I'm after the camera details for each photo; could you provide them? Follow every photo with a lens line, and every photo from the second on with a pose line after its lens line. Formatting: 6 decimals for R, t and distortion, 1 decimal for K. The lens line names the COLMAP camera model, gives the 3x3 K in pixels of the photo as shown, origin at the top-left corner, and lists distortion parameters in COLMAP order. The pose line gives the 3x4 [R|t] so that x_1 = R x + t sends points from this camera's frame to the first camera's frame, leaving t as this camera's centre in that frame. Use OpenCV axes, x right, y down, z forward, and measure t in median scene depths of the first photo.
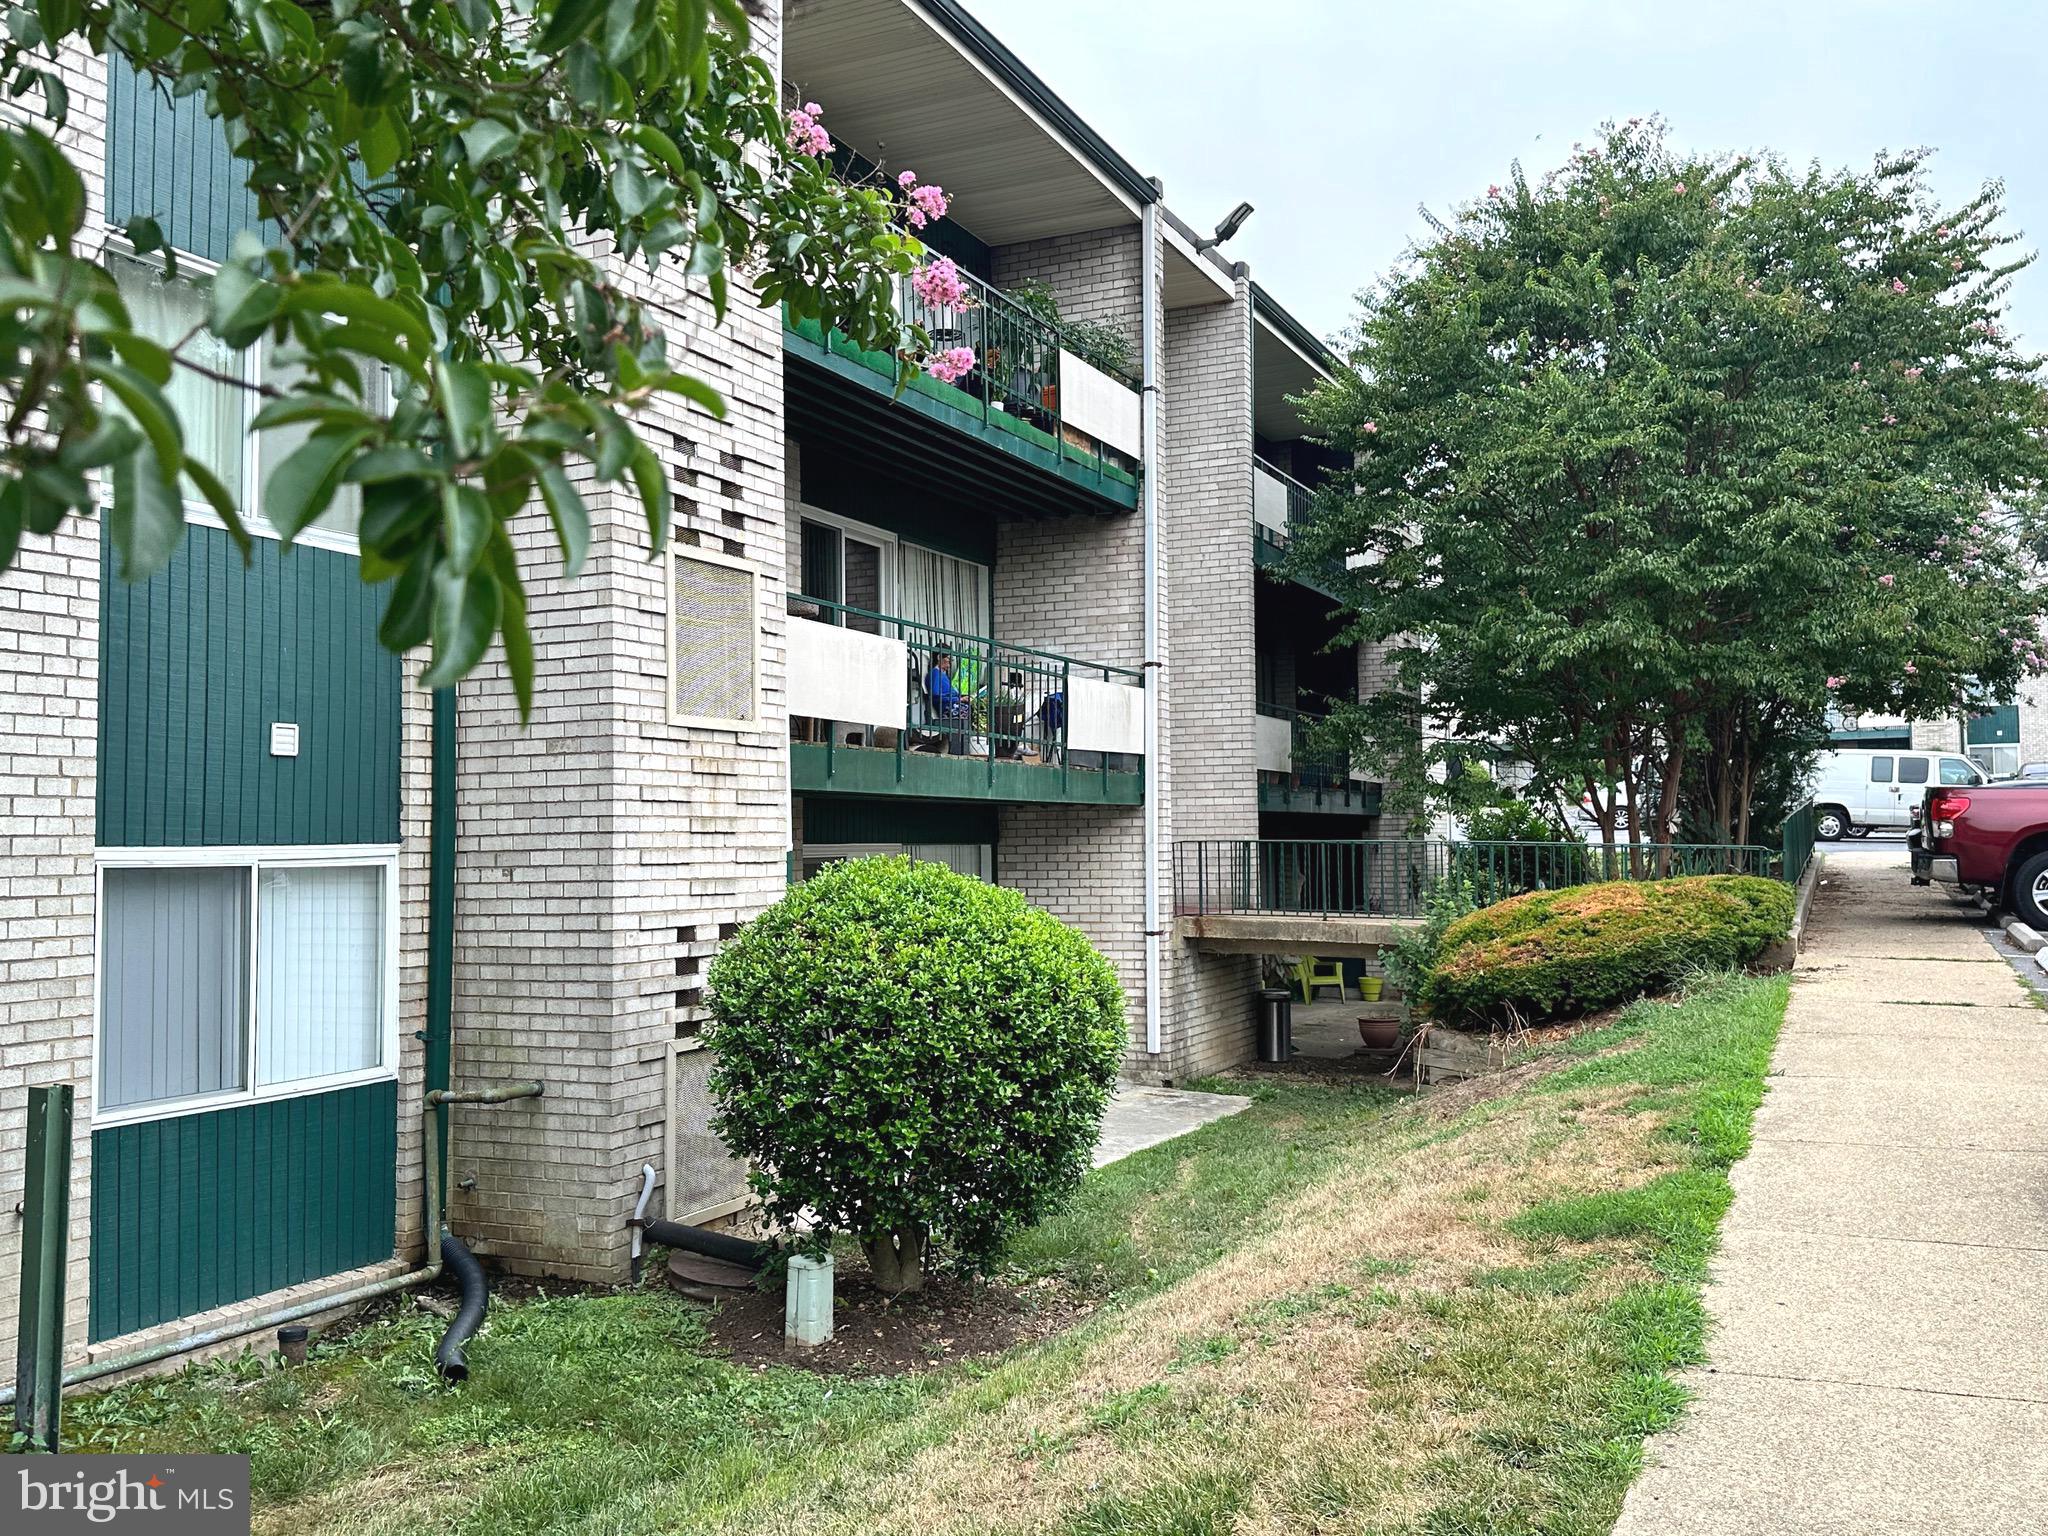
lens RADIAL K [[1774.3, 0, 1027.2], [0, 1774.3, 763.9], [0, 0, 1]] dist [0.067126, -0.048777]
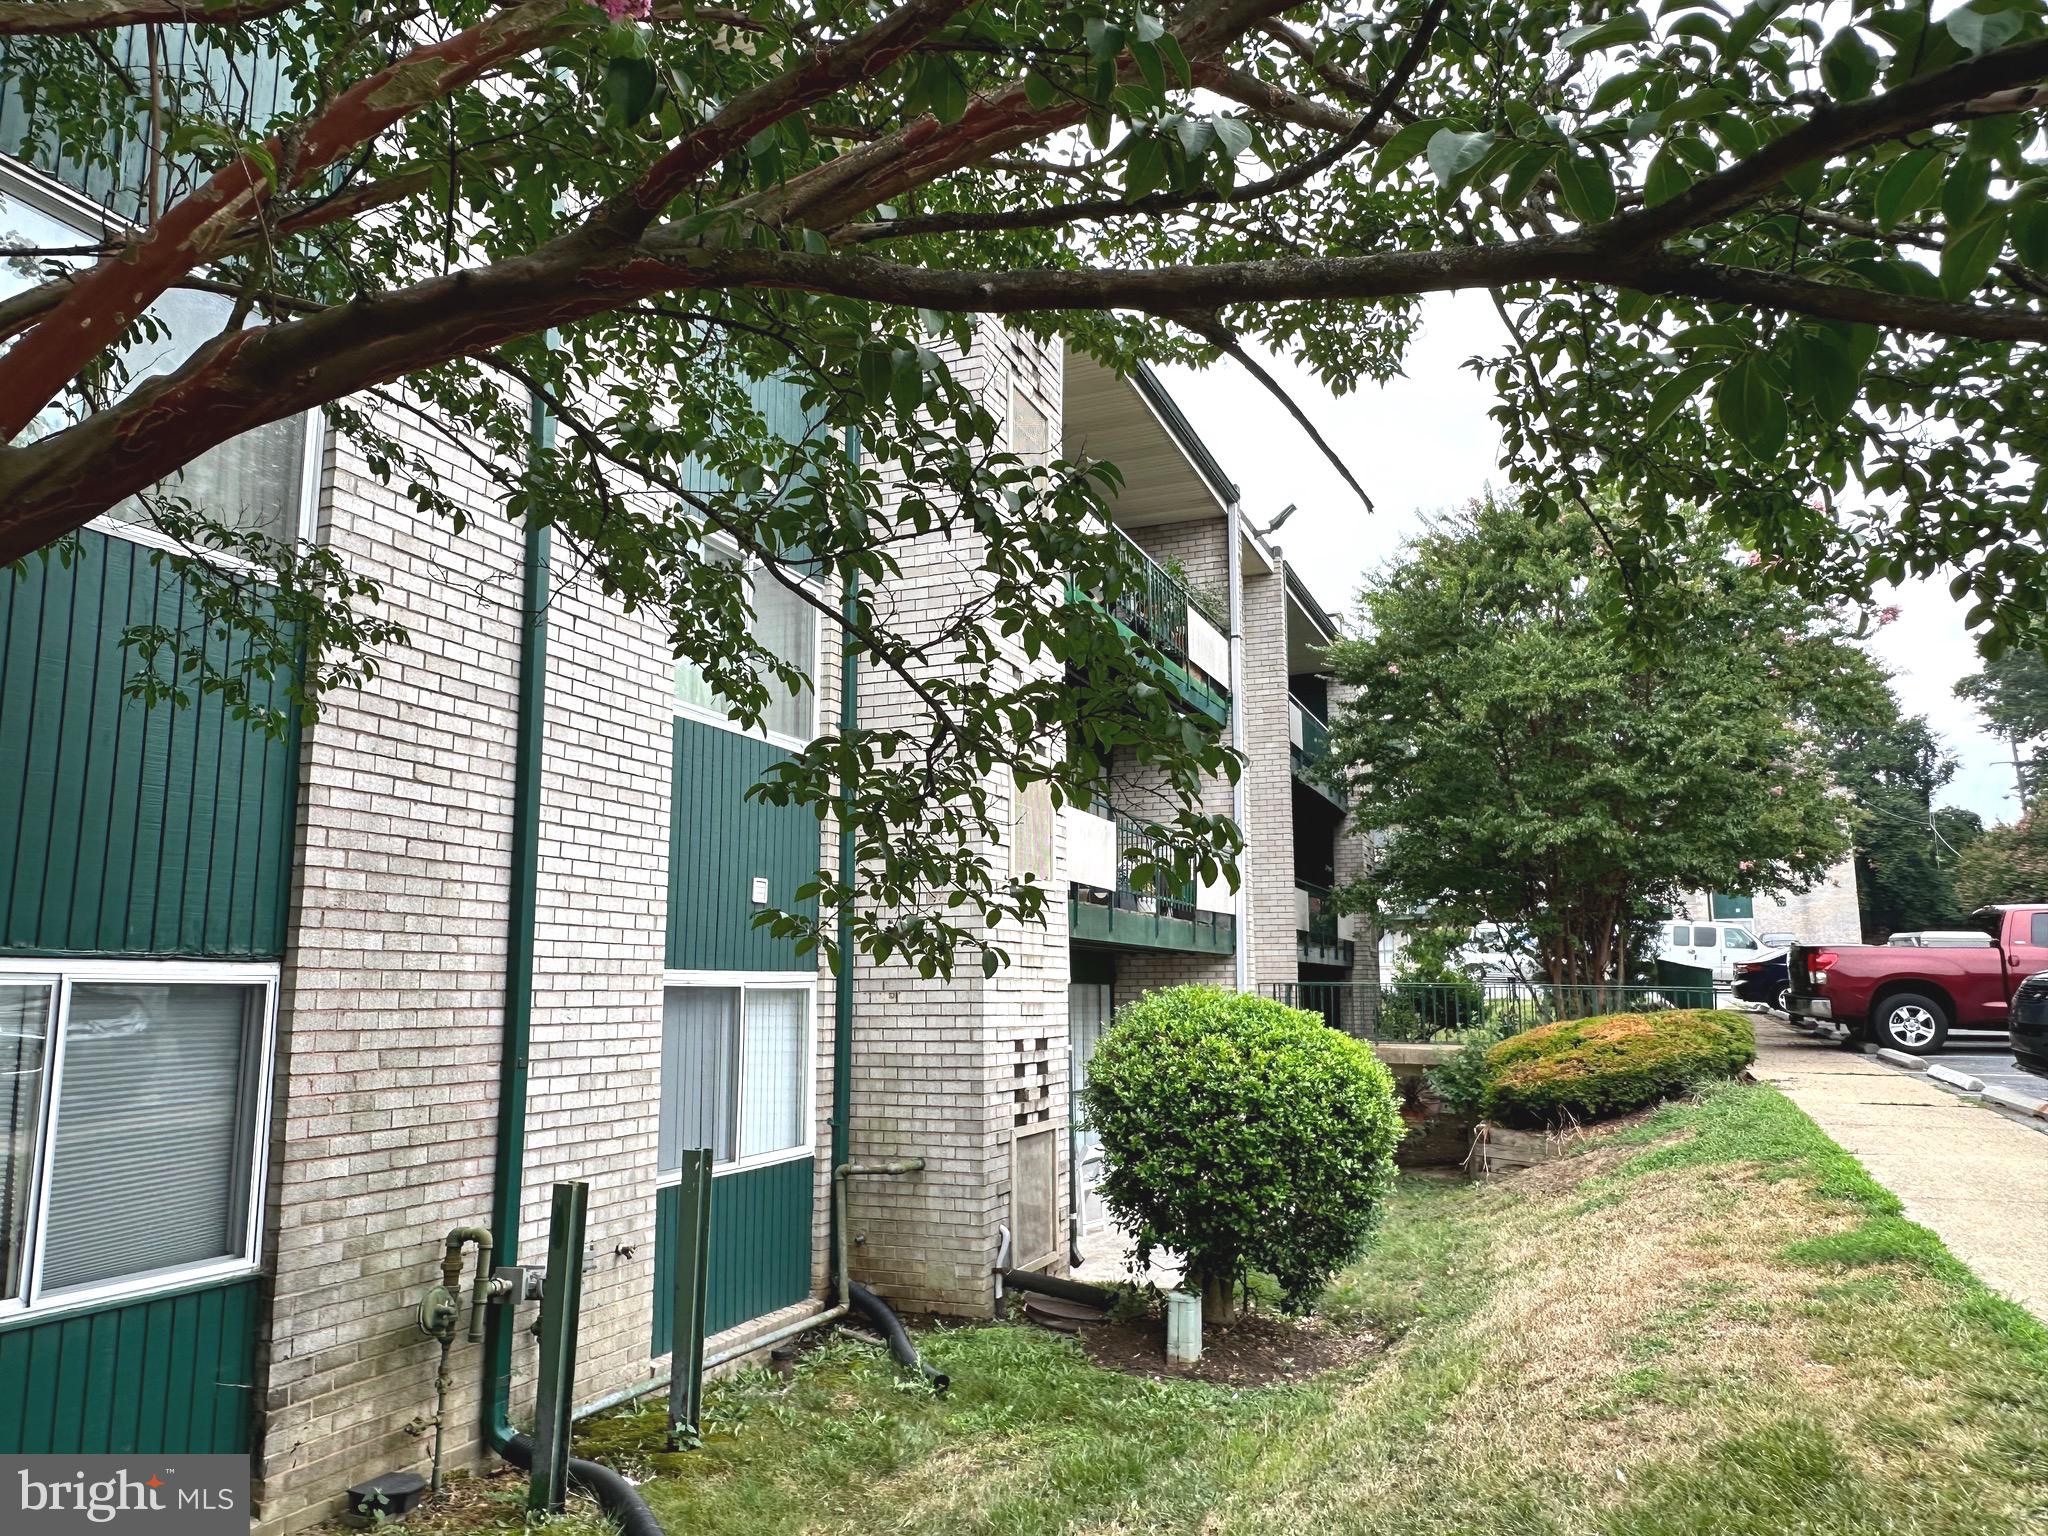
lens RADIAL K [[1414.2, 0, 1022.2], [0, 1414.2, 776.0], [0, 0, 1]] dist [-0.018672, 0.004335]
pose [[0.998649, 0.016785, 0.049179, -0.251749], [-0.011459, 0.994232, -0.106639, 0.010600], [-0.050686, 0.105932, 0.993081, -0.045597]]
